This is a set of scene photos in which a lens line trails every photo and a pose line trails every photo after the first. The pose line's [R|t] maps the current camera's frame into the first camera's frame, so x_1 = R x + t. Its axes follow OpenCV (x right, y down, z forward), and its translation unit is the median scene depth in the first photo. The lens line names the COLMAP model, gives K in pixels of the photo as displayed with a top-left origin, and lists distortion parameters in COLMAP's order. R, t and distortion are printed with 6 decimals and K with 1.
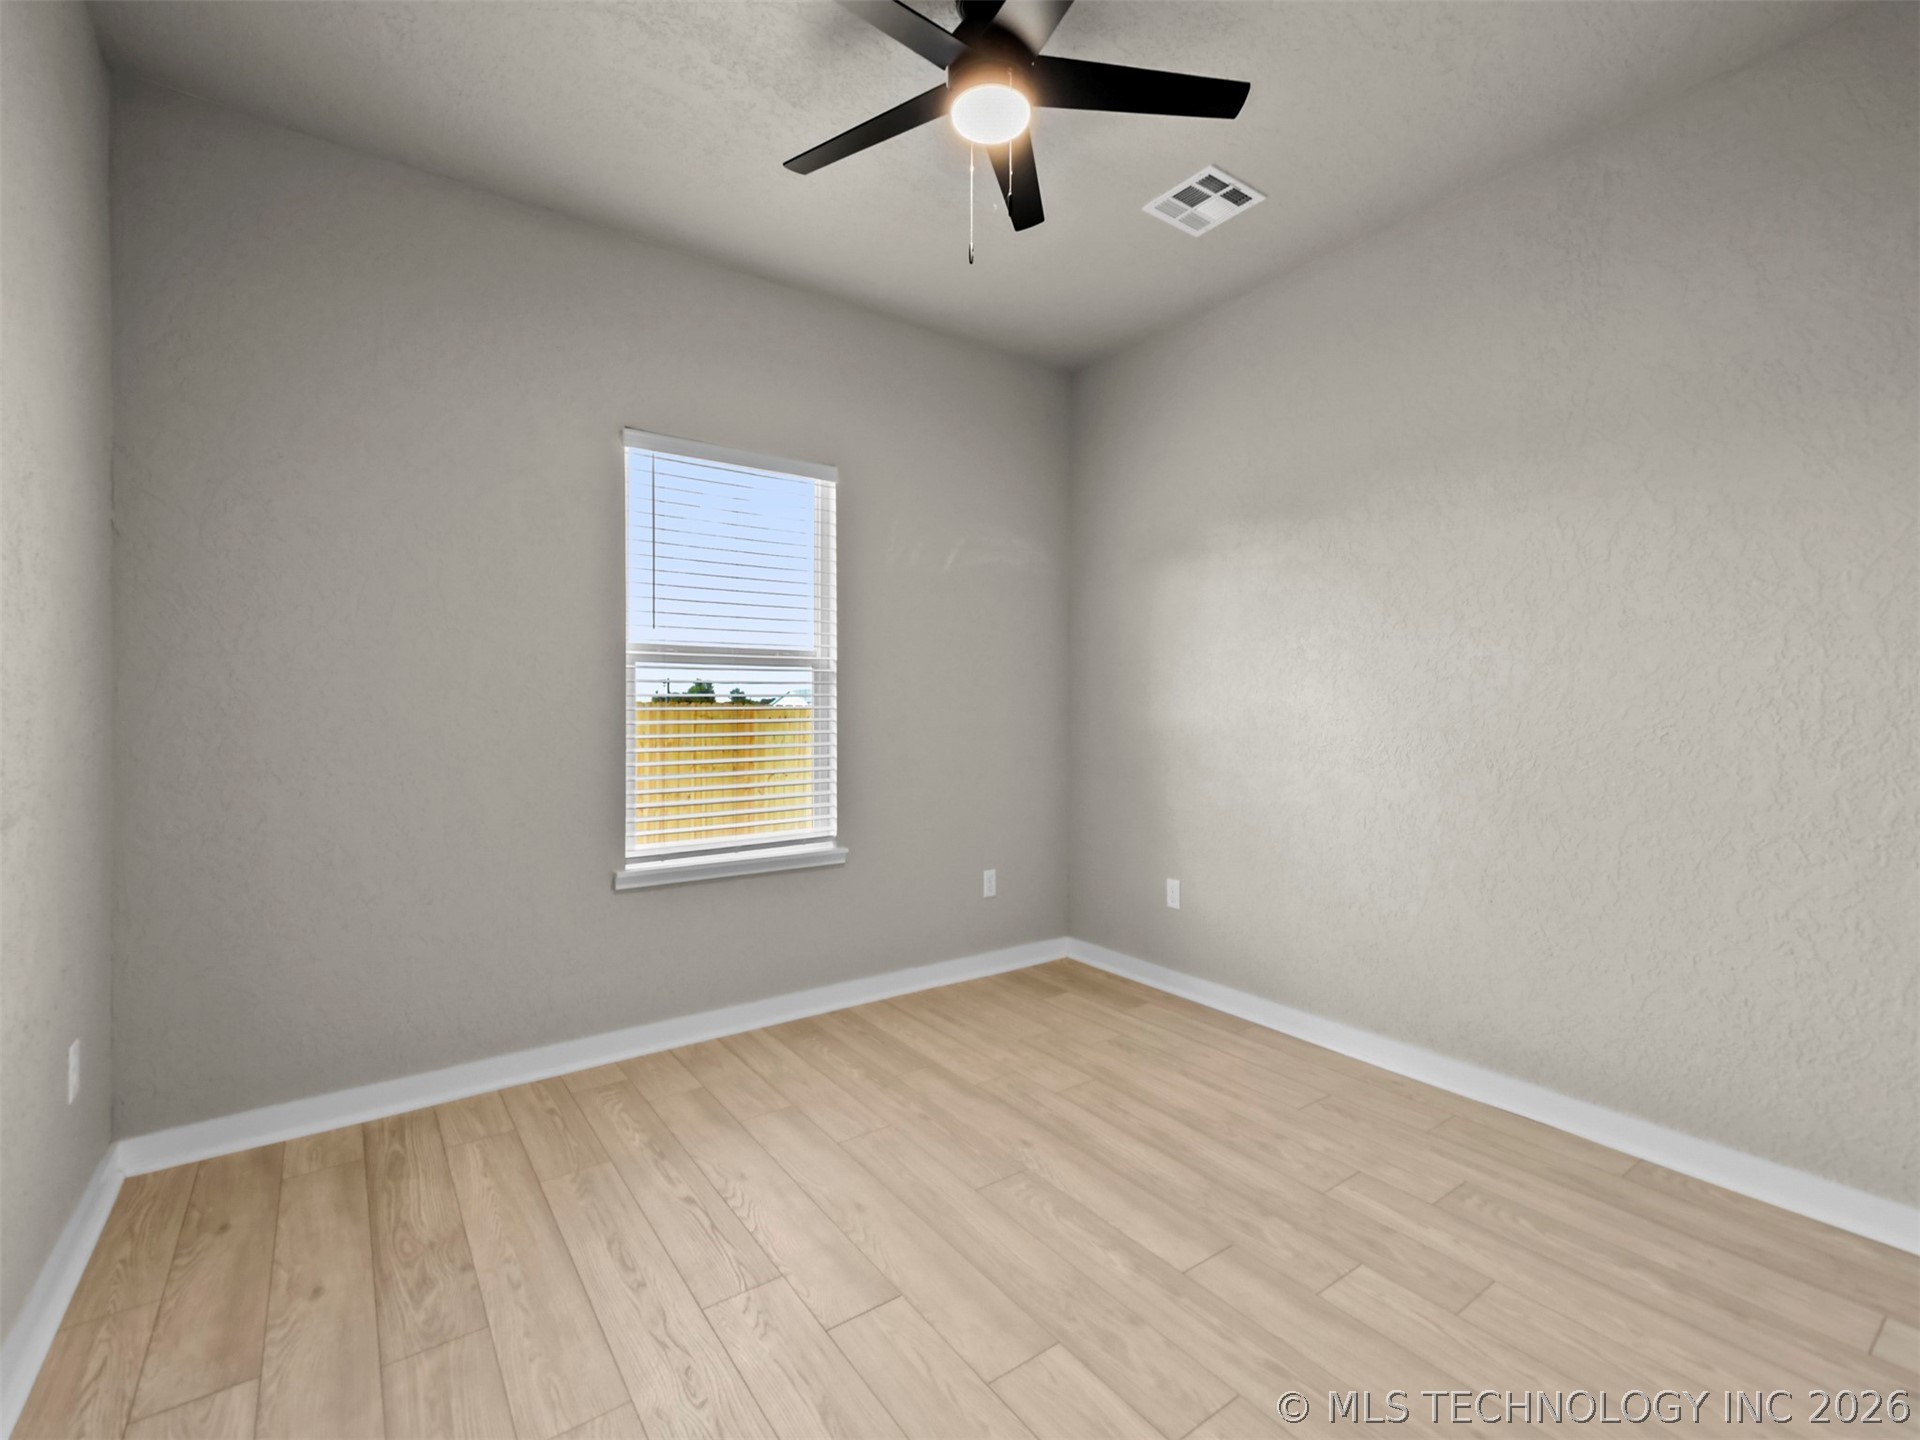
lens RADIAL K [[868.7, 0, 960.0], [0, 868.7, 720.0], [0, 0, 1]] dist [0.009659, -0.000200]
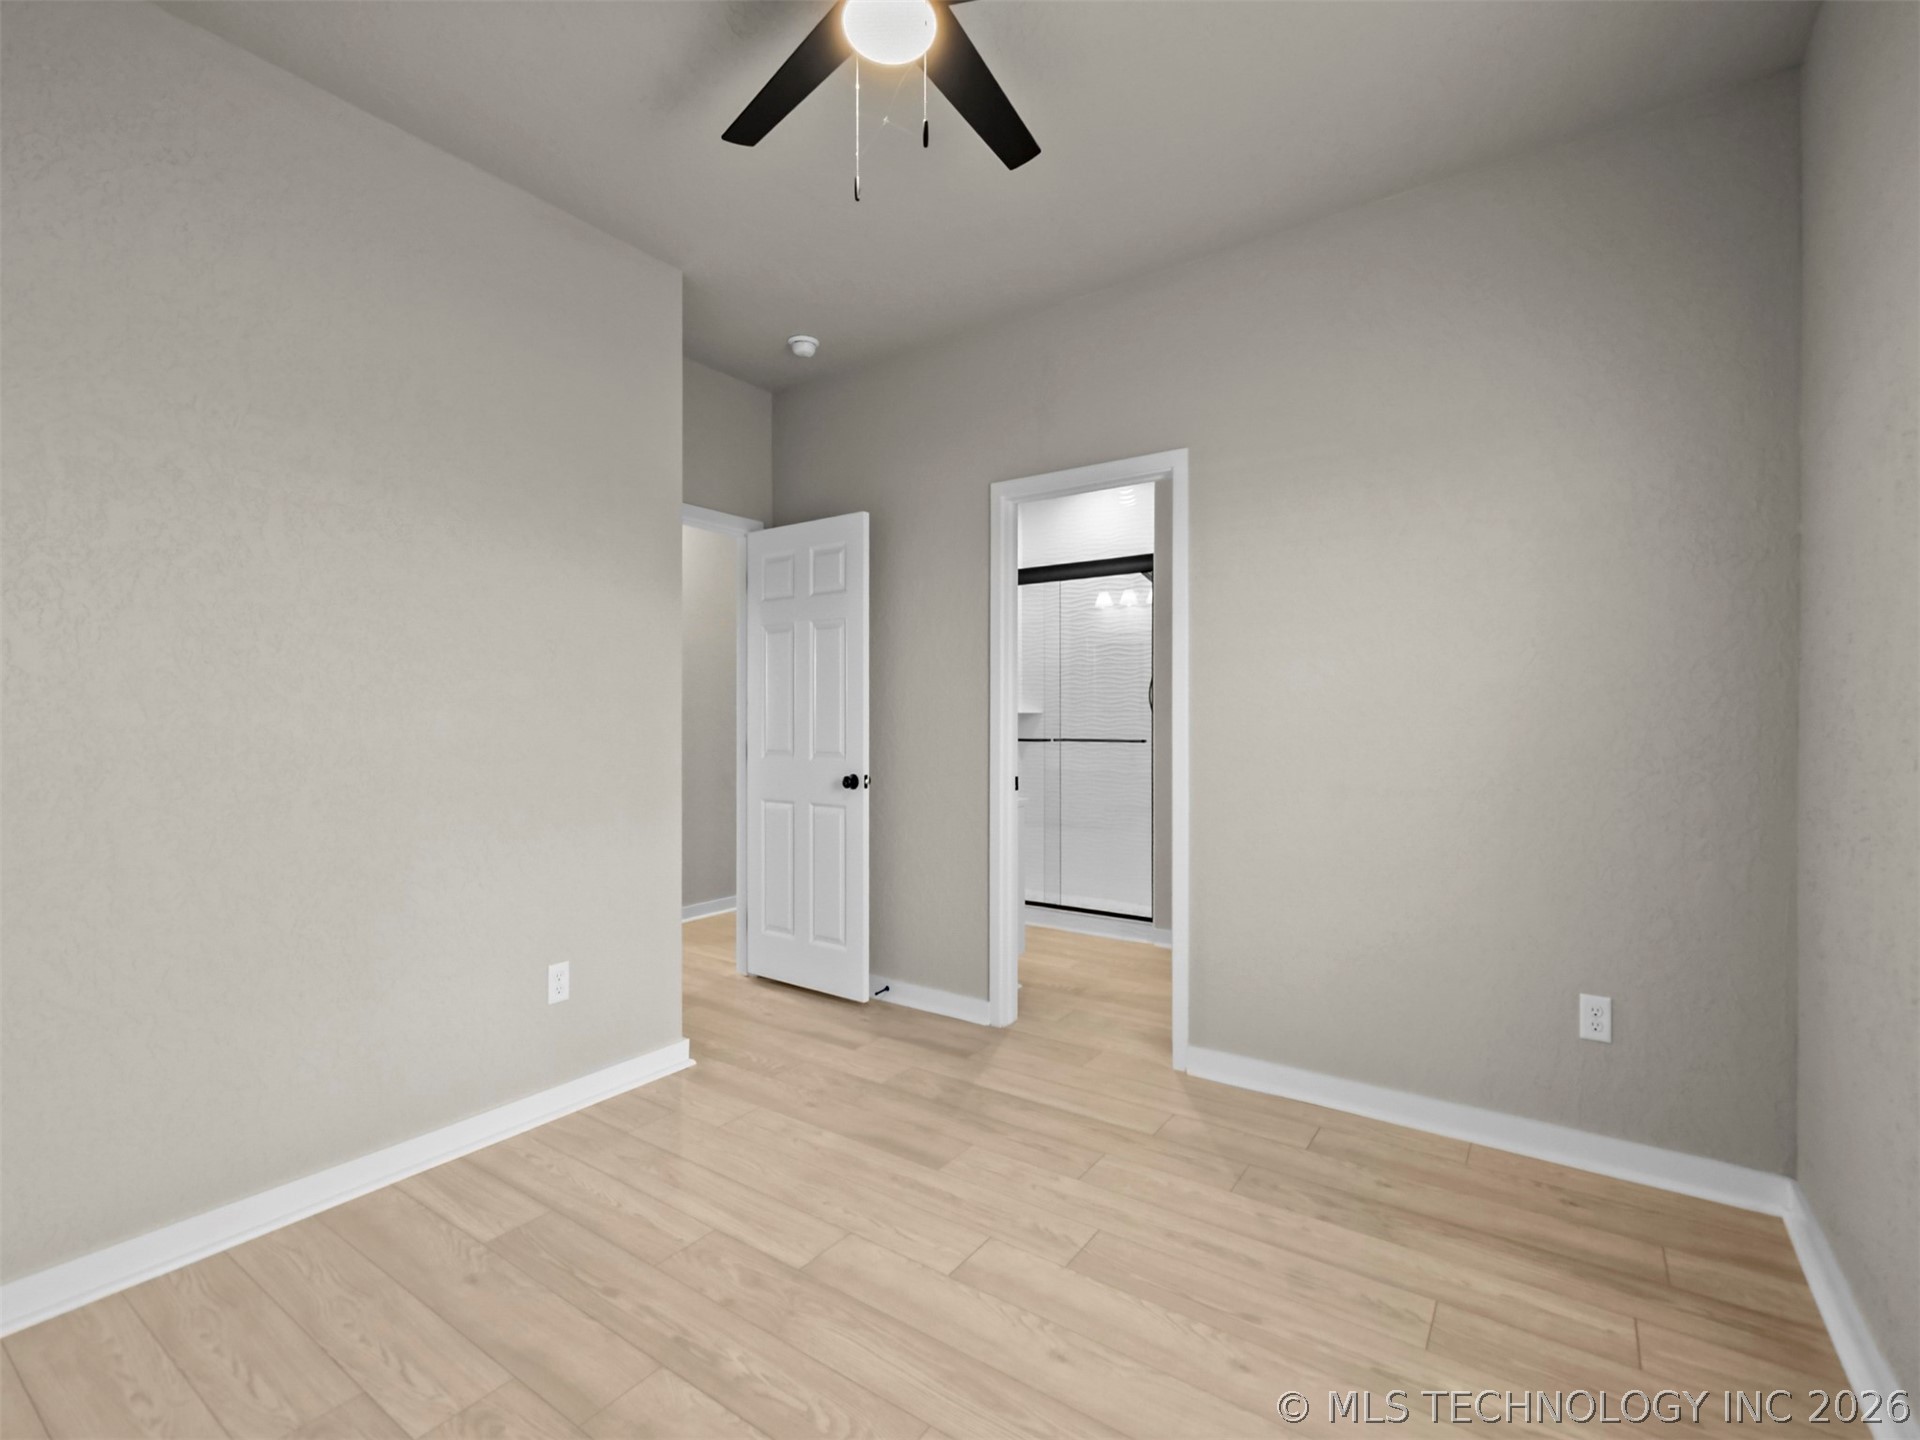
lens RADIAL K [[868.7, 0, 960.0], [0, 868.7, 720.0], [0, 0, 1]] dist [0.009659, -0.000200]
pose [[-0.944601, -0.001826, -0.328217, 0.266191], [-0.007847, 0.999824, 0.017019, -0.041263], [0.328128, 0.018652, -0.944449, 1.955576]]
